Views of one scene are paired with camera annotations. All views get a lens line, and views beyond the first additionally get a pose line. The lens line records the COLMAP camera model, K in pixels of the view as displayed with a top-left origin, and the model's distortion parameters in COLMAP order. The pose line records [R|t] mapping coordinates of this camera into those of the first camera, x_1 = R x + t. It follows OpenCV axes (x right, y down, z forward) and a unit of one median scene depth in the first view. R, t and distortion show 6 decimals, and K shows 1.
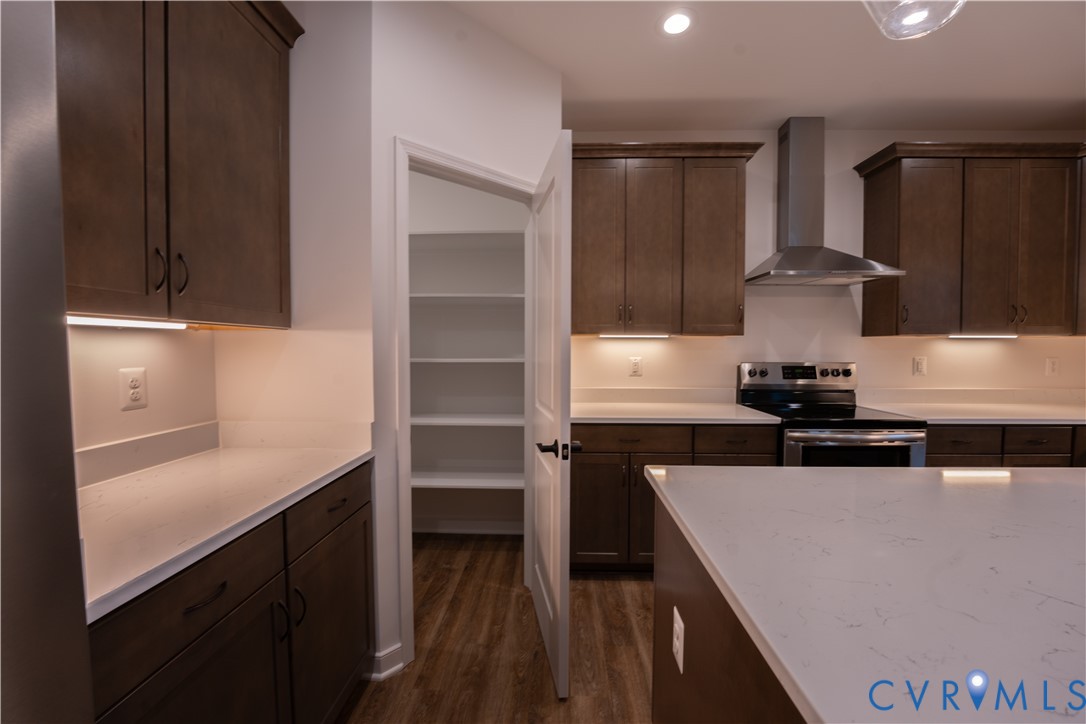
lens RADIAL K [[463.7, 0, 541.9], [0, 463.7, 358.6], [0, 0, 1]] dist [-0.010881, 0.000140]
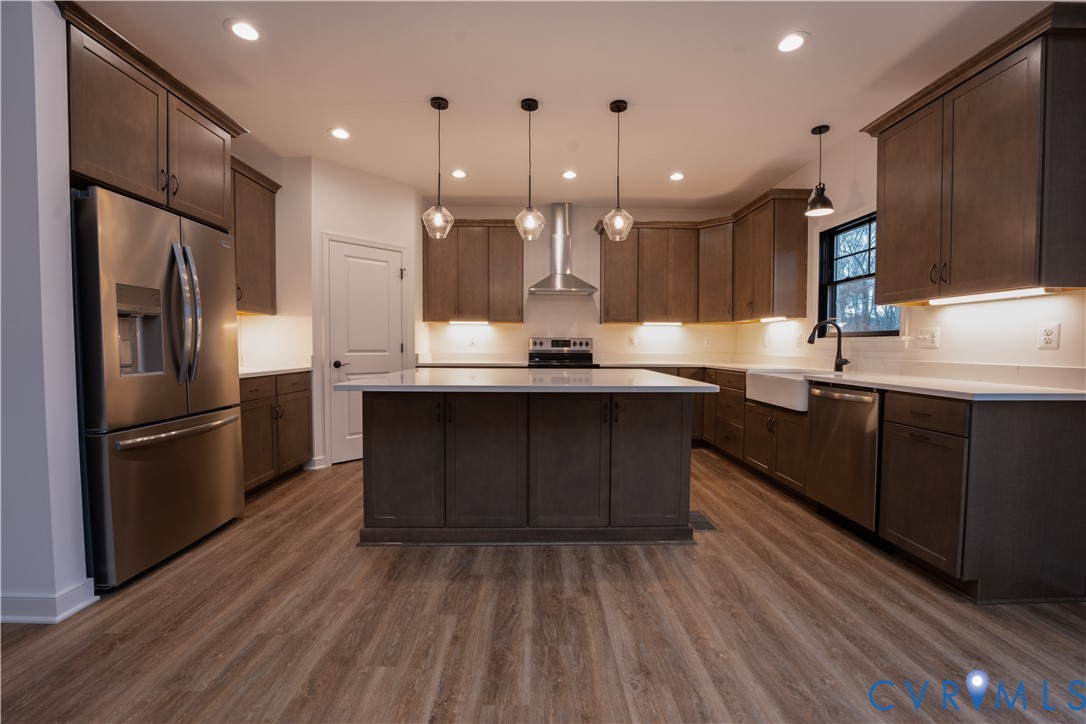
lens RADIAL K [[463.7, 0, 541.3], [0, 463.7, 357.0], [0, 0, 1]] dist [-0.010881, 0.000140]
pose [[0.998227, -0.000655, 0.059510, 0.390904], [0.000926, 0.999989, -0.004524, 0.095621], [-0.059506, 0.004571, 0.998217, -0.838156]]
